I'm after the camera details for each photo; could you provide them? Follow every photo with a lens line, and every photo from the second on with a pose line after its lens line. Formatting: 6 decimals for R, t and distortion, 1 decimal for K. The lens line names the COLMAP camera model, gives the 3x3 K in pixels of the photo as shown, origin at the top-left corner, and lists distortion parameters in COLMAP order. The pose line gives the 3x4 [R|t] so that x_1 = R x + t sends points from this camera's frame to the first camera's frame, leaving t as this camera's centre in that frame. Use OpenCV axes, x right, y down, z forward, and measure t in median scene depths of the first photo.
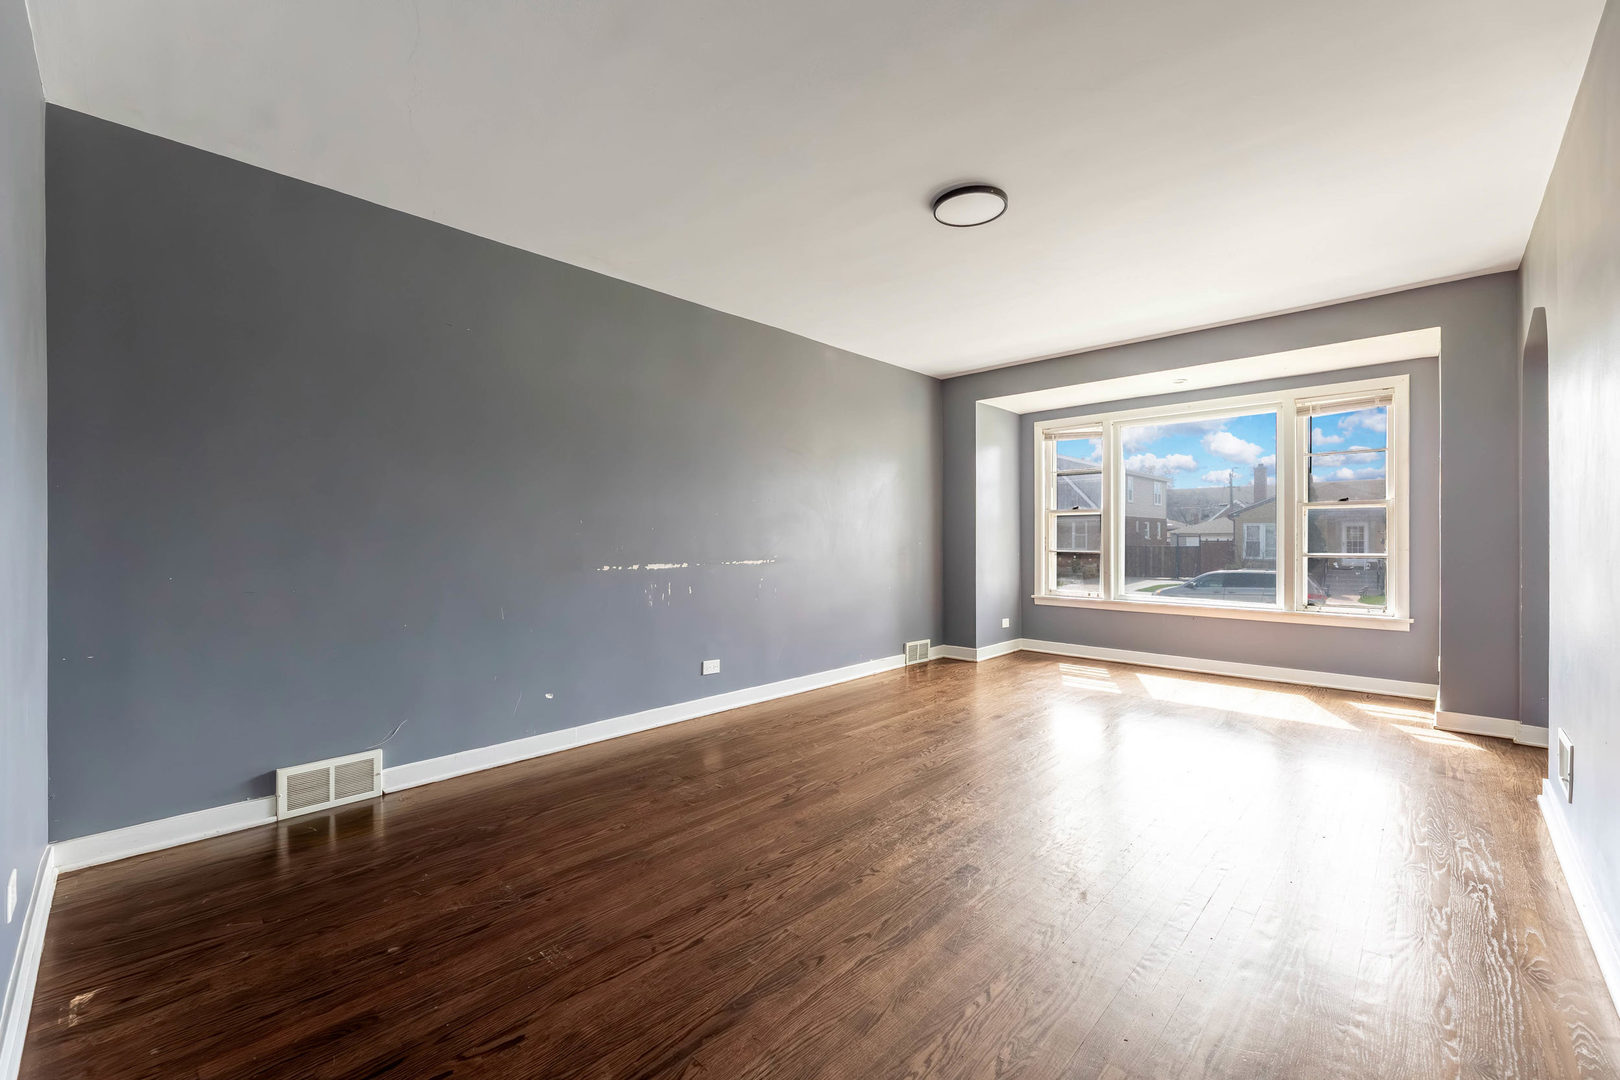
lens RADIAL K [[651.3, 0, 810.0], [0, 651.3, 540.0], [0, 0, 1]] dist [-0.001152, -0.000191]
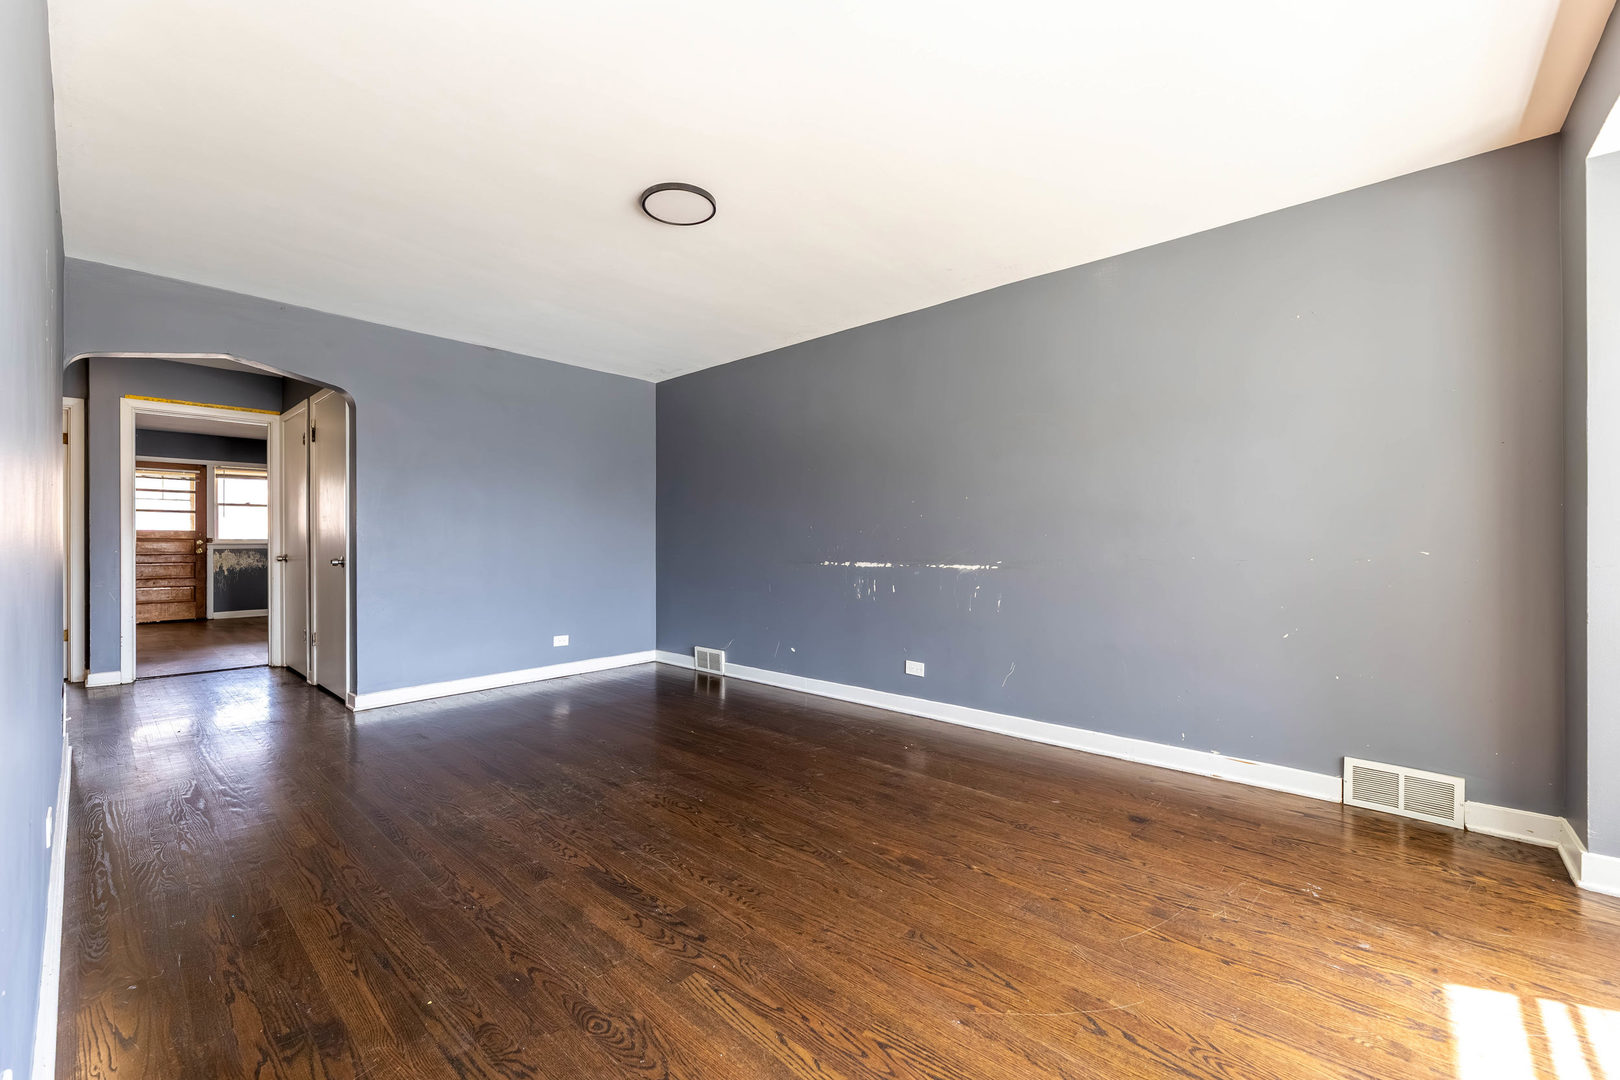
lens RADIAL K [[650.7, 0, 799.0], [0, 650.7, 539.2], [0, 0, 1]] dist [-0.001883, -0.000549]
pose [[0.030389, -0.000127, -0.999538, 0.632634], [-0.003805, 0.999993, -0.000242, -0.002436], [0.999531, 0.003811, 0.030388, 0.590687]]
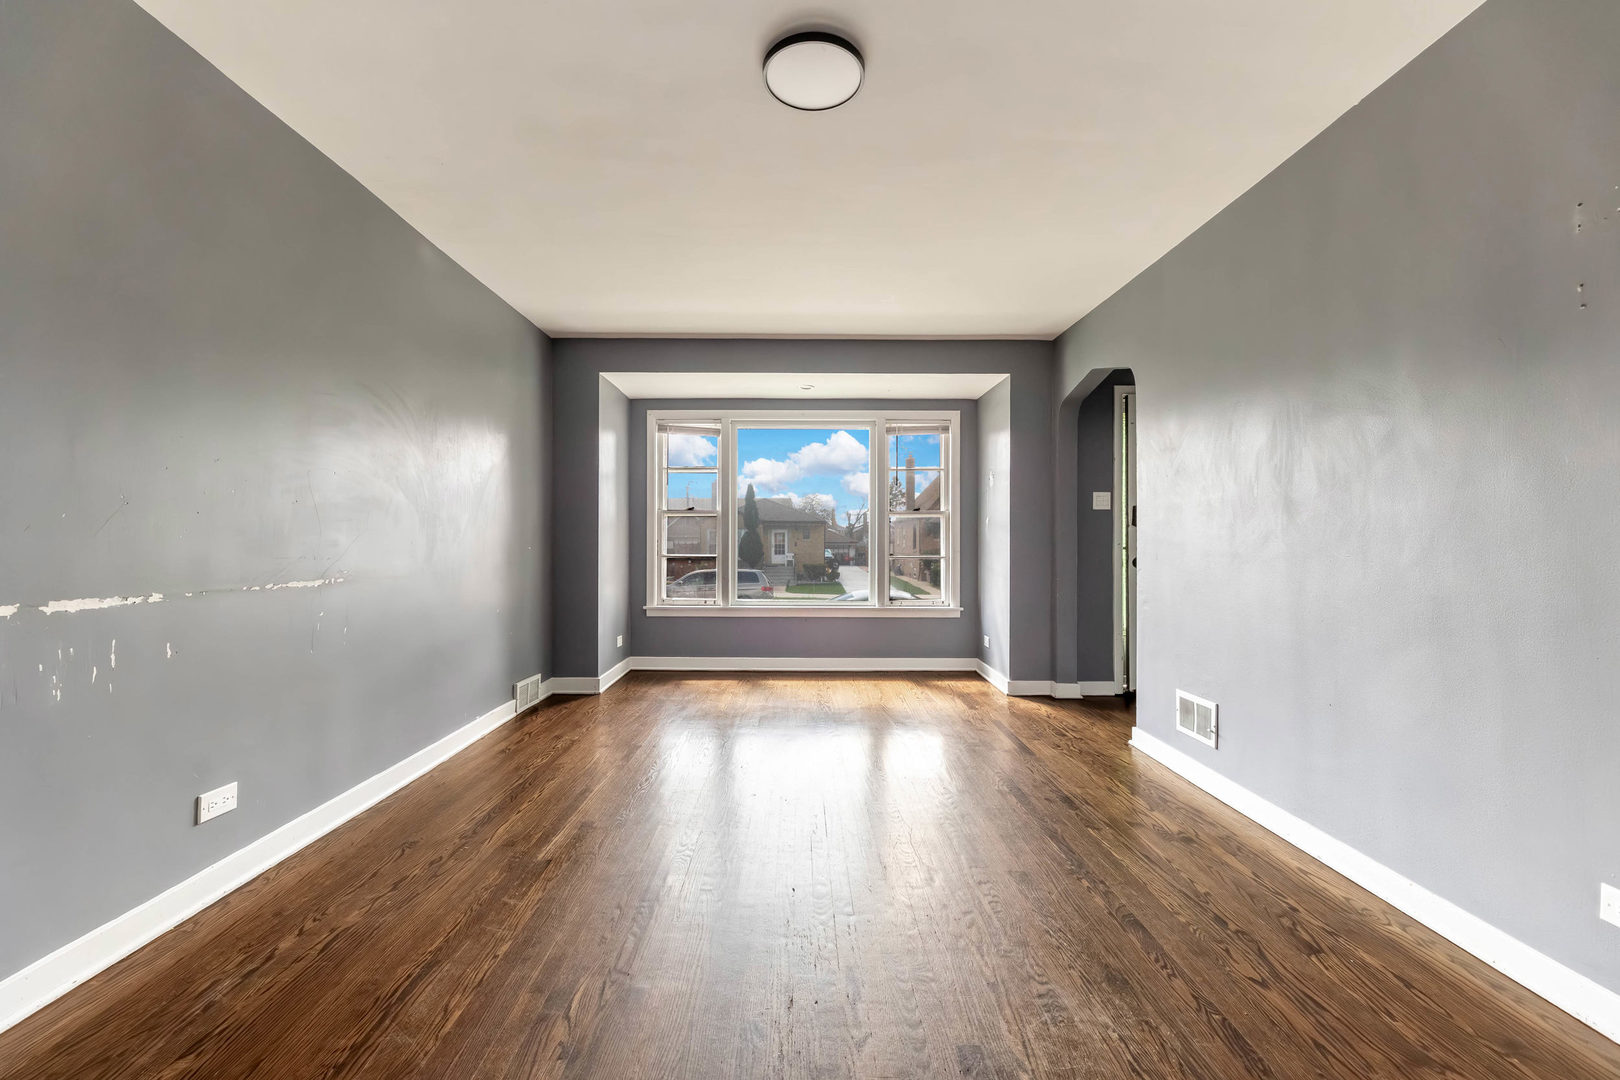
lens RADIAL K [[650.7, 0, 799.0], [0, 650.7, 539.2], [0, 0, 1]] dist [-0.001883, -0.000549]
pose [[0.729259, 0.005323, 0.684217, -0.125720], [-0.000851, 0.999976, -0.006873, 0.000007], [-0.684237, 0.004430, 0.729246, 0.255207]]
